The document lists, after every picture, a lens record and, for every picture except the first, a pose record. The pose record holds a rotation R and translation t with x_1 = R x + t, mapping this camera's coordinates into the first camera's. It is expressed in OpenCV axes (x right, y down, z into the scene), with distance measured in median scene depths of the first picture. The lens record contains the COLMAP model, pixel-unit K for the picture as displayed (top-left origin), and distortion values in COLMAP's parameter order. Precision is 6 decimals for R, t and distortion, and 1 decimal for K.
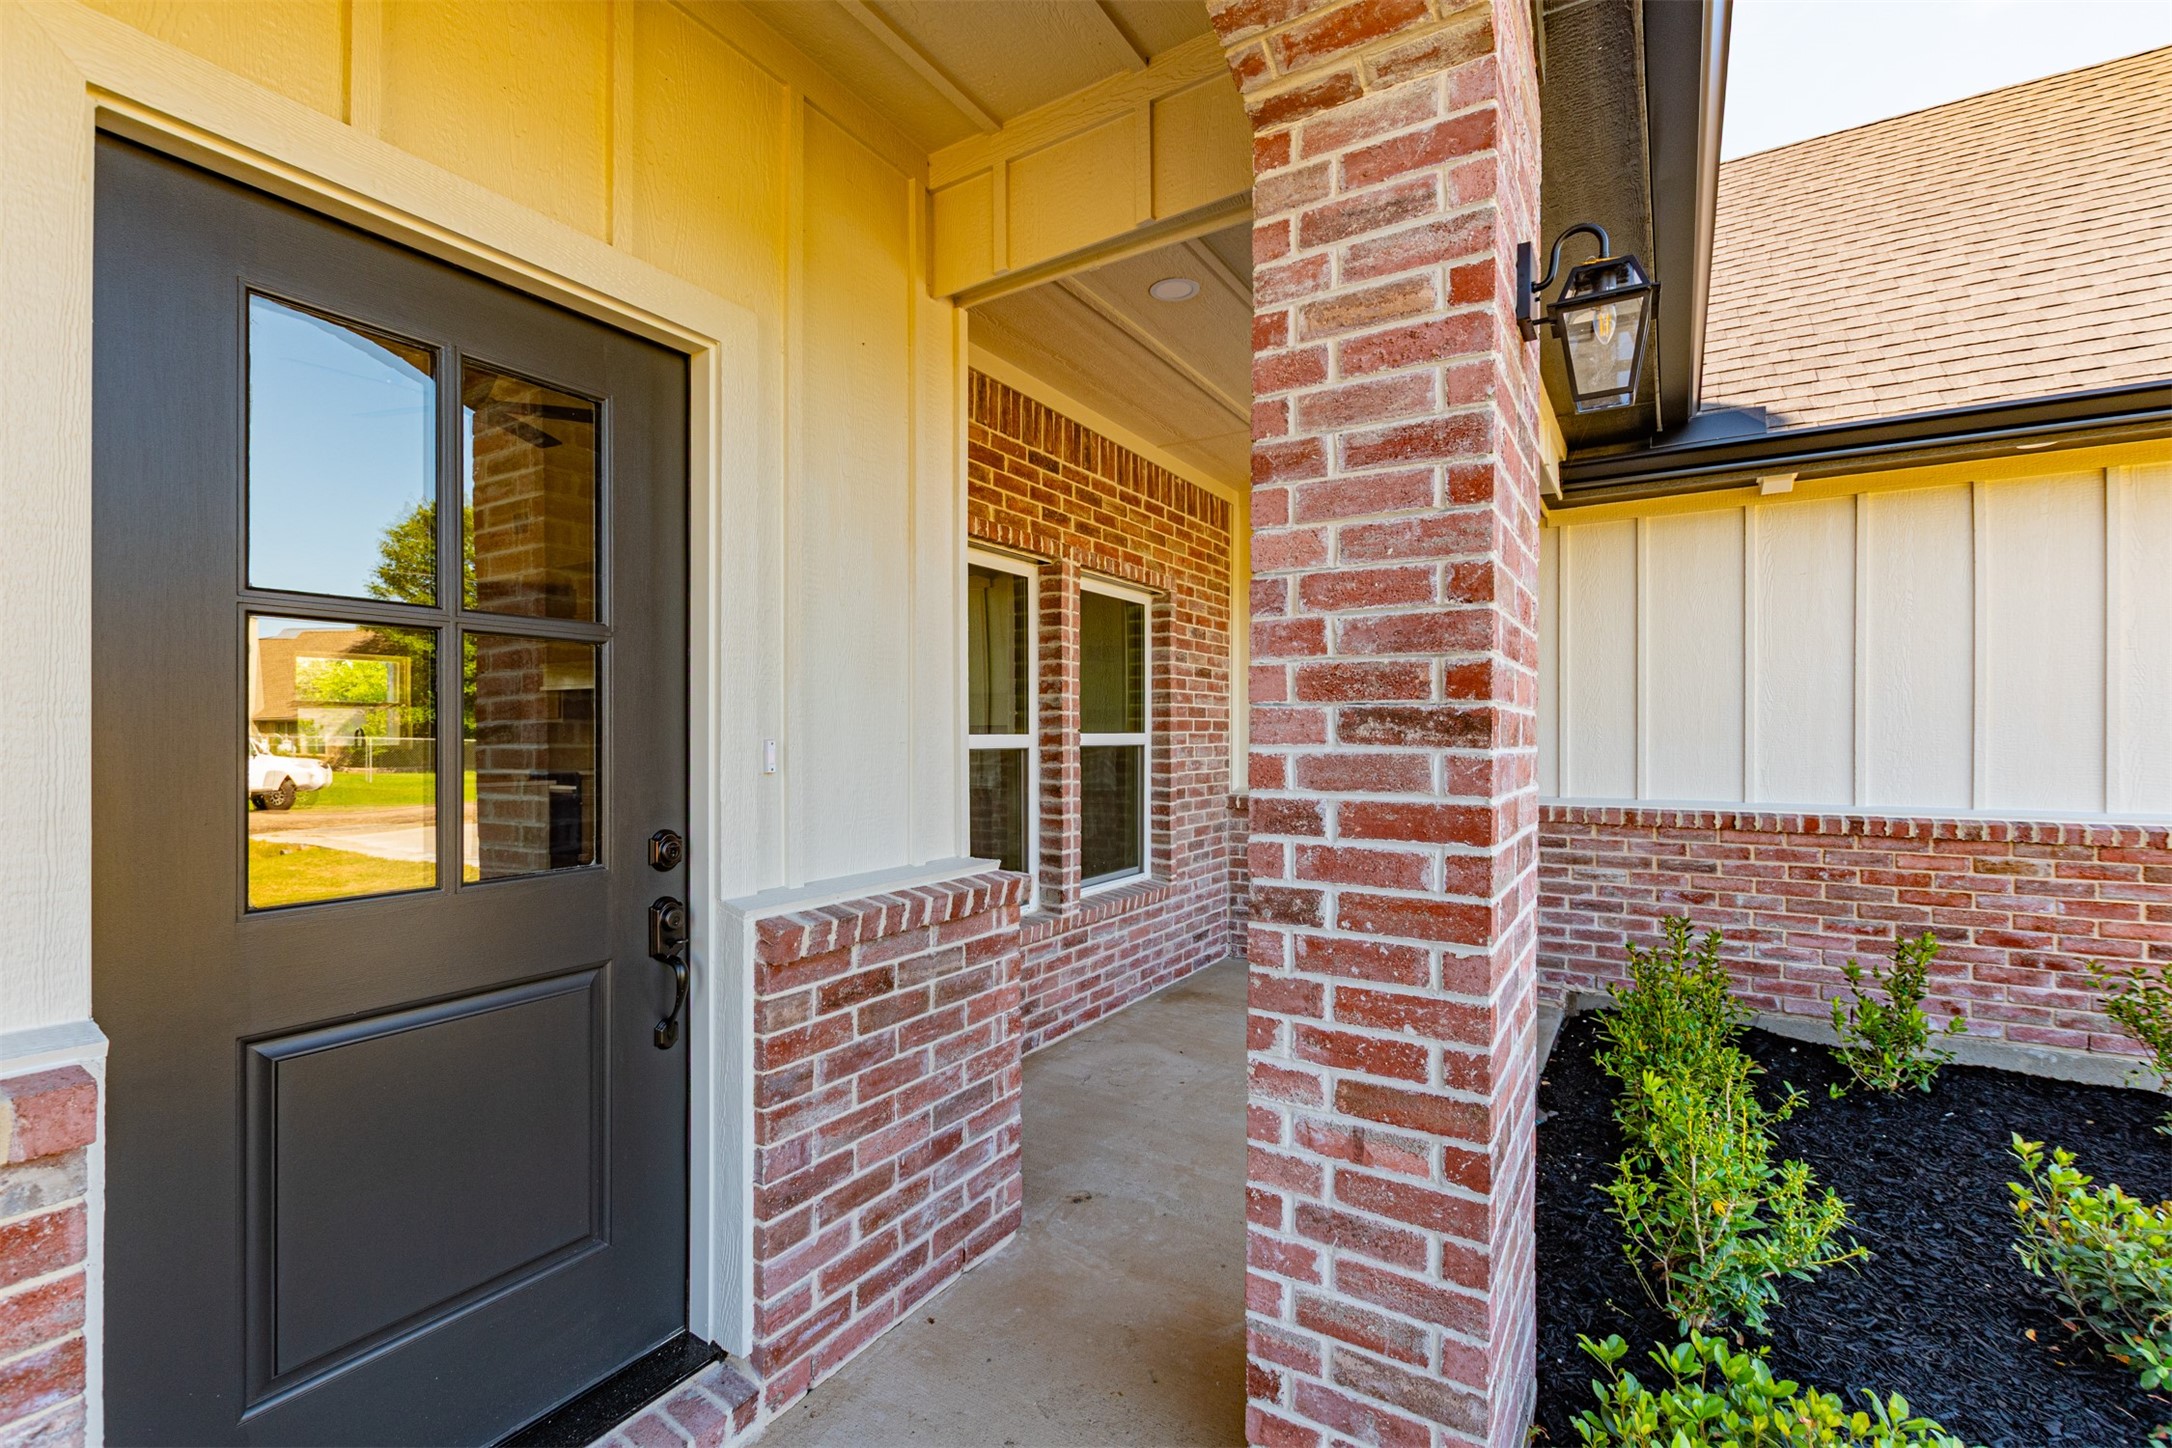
lens RADIAL K [[943.5, 0, 1082.9], [0, 943.5, 729.6], [0, 0, 1]] dist [0.003962, -0.002846]
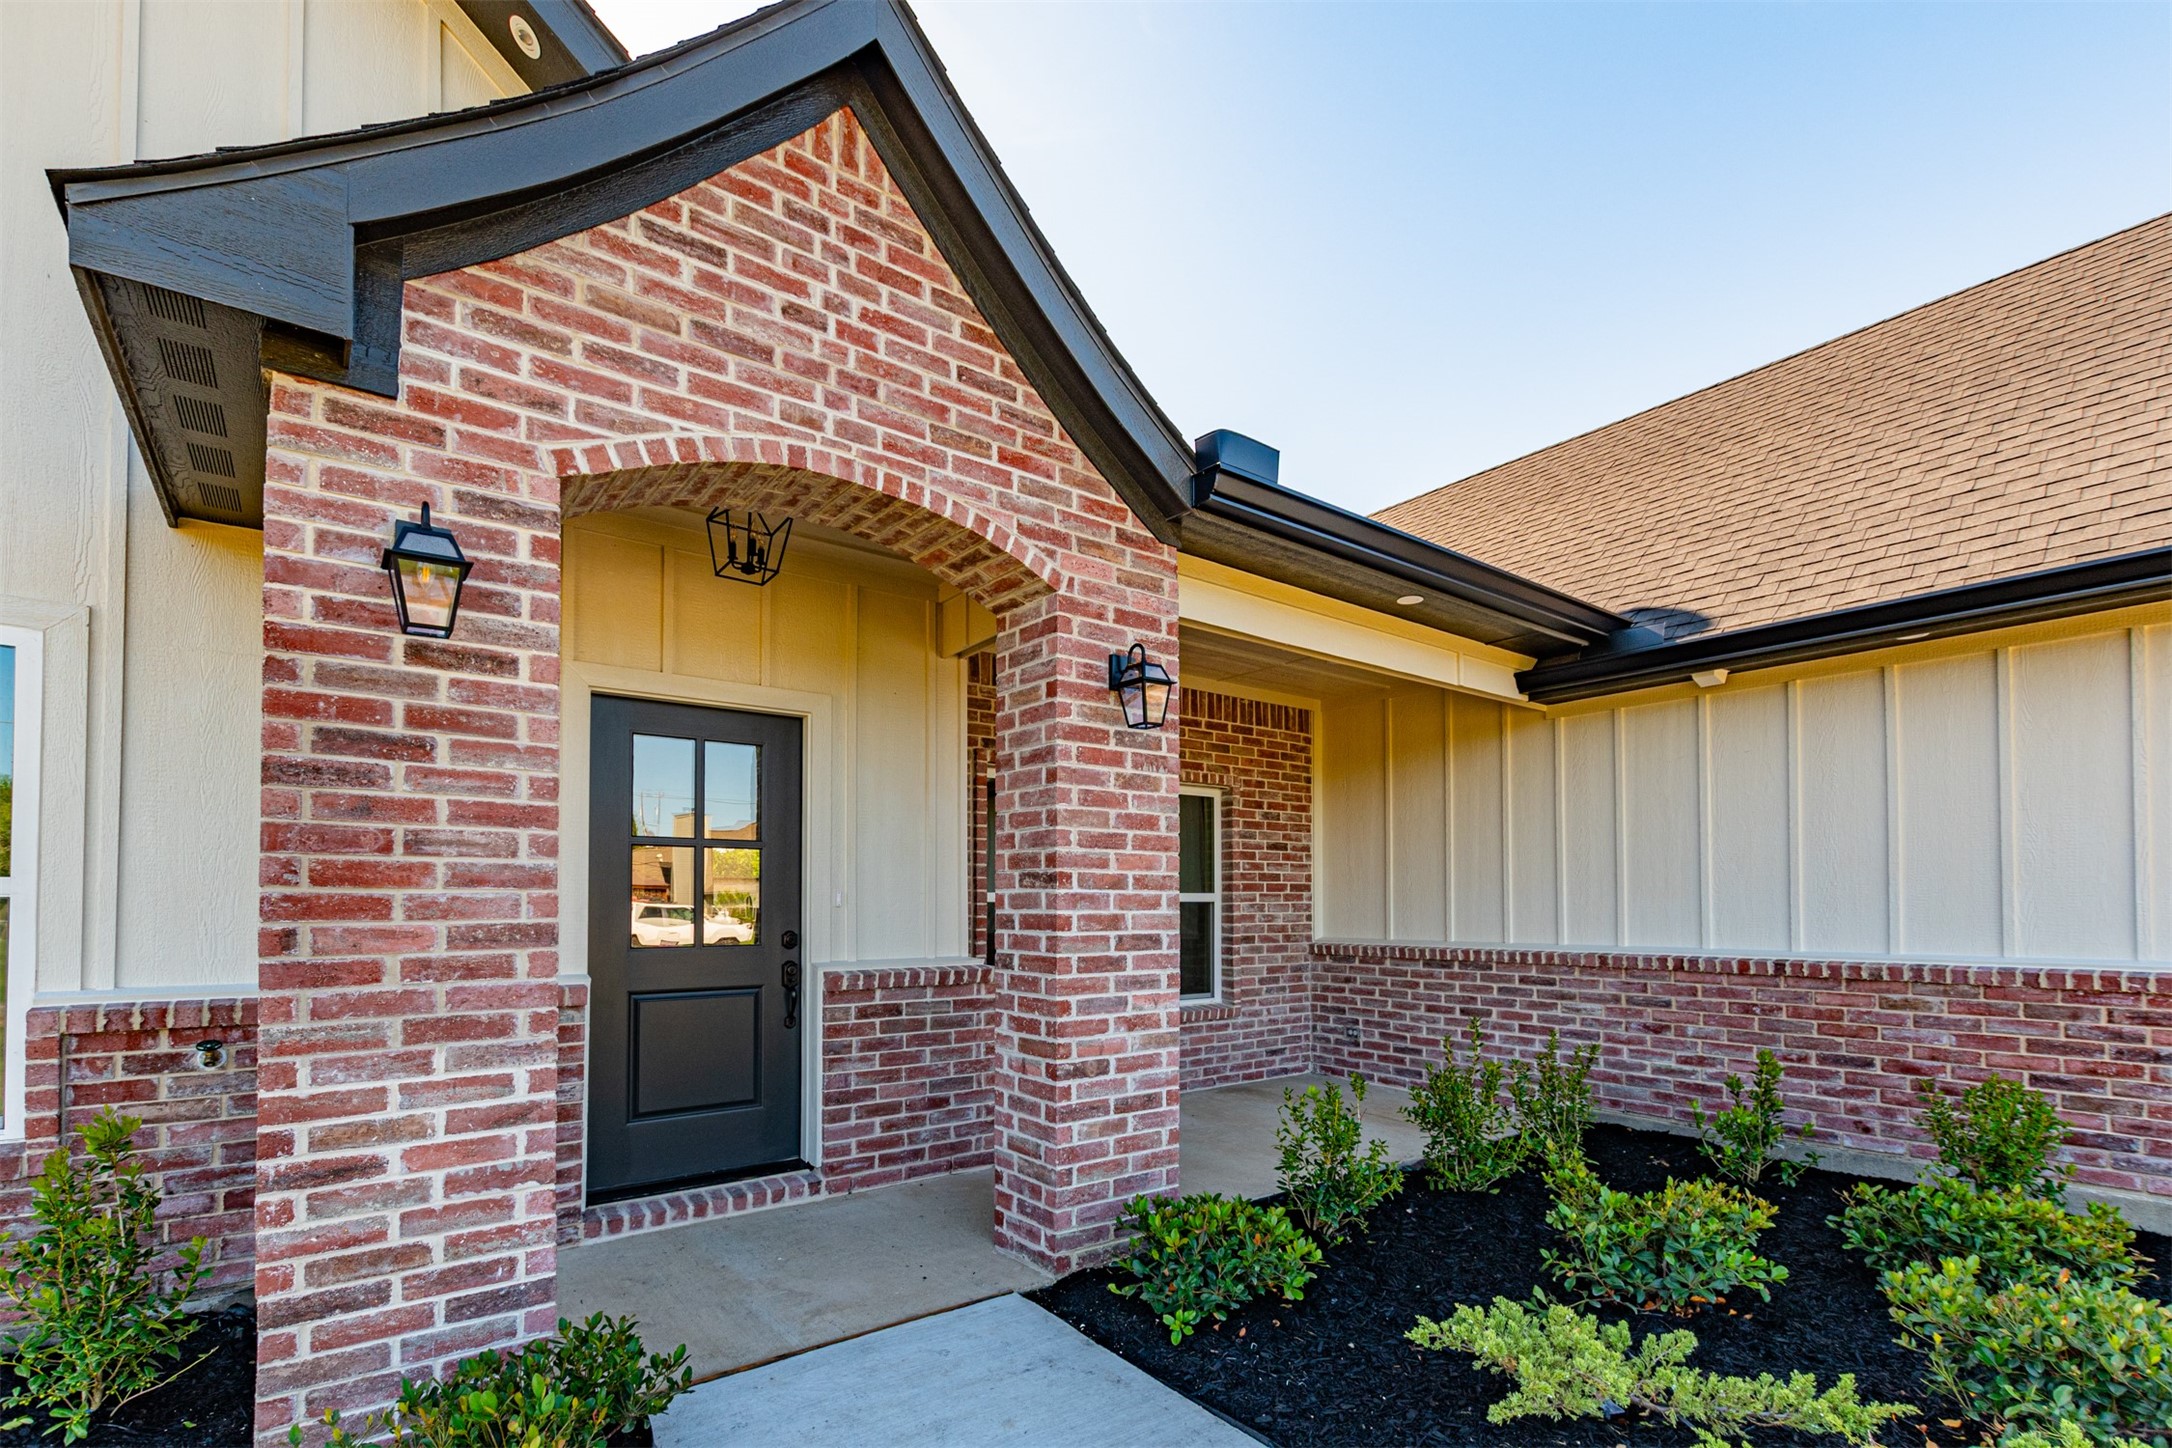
lens RADIAL K [[943.5, 0, 1110.7], [0, 943.5, 880.0], [0, 0, 1]] dist [0.003962, -0.002846]
pose [[0.948415, -0.011431, -0.316825, 0.456805], [0.004904, 0.999759, -0.021390, 0.016968], [0.316994, 0.018733, 0.948243, -0.409288]]
